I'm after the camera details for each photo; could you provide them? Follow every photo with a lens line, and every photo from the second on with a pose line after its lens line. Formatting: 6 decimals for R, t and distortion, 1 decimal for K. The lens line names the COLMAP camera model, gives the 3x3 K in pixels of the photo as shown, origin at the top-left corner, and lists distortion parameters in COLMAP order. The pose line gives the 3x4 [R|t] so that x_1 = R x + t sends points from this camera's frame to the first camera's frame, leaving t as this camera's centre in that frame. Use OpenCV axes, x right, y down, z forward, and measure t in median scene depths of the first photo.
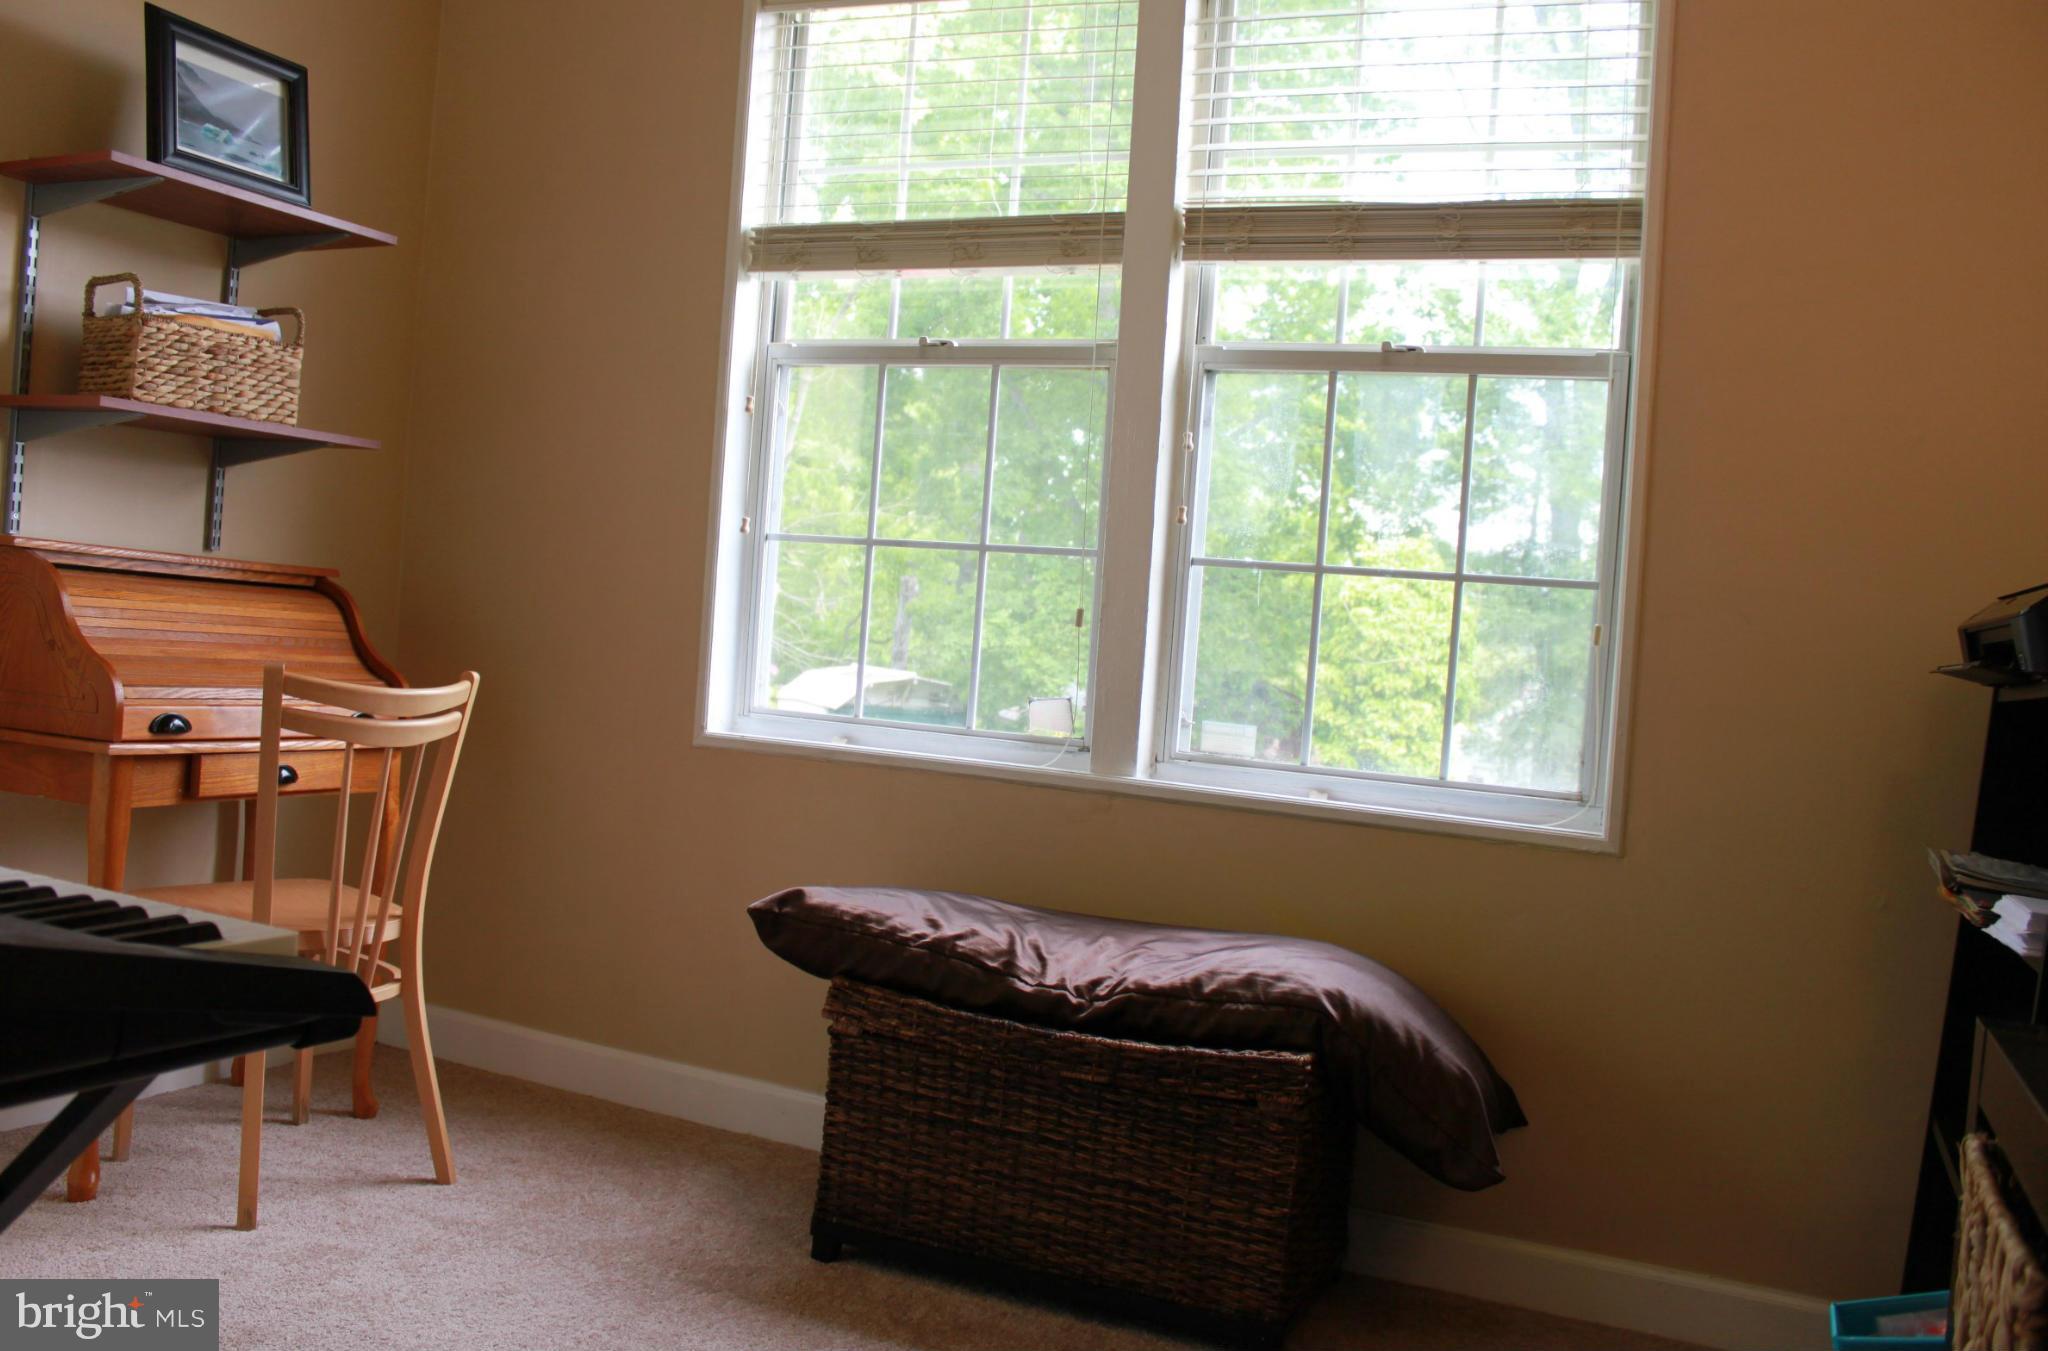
lens RADIAL K [[1682.8, 0, 1024.9], [0, 1682.8, 657.3], [0, 0, 1]] dist [-0.165293, 0.141397]
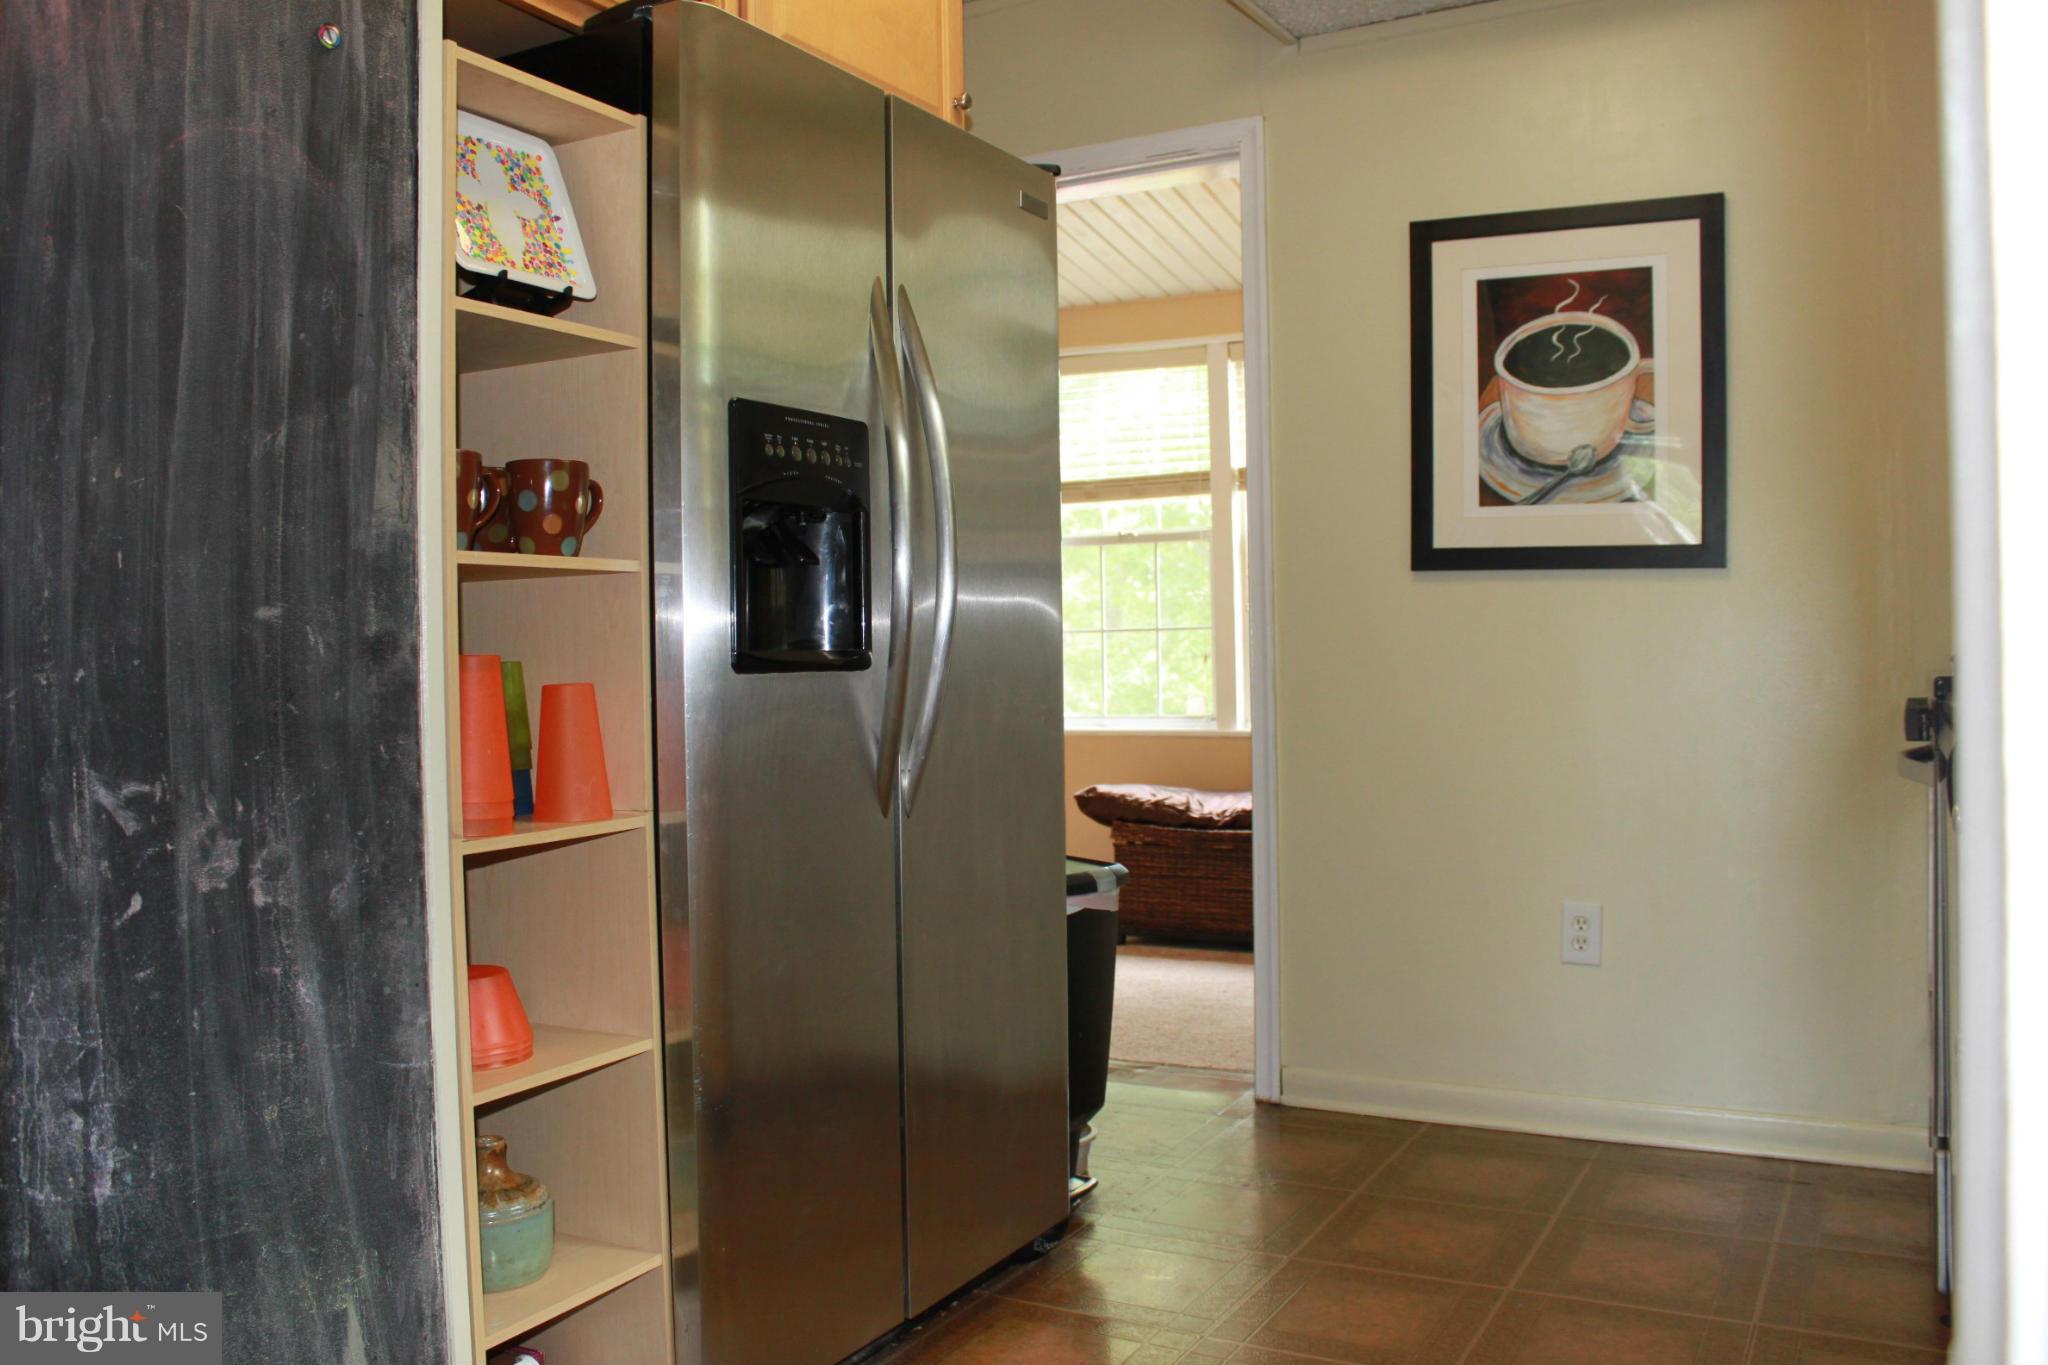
lens RADIAL K [[1704.4, 0, 1024.0], [0, 1704.4, 682.5], [0, 0, 1]] dist [-0.169064, 0.152398]
pose [[0.992762, -0.086482, -0.083330, -0.023032], [0.085621, 0.996231, -0.013848, 0.020272], [0.084214, 0.006613, 0.996426, -1.367158]]
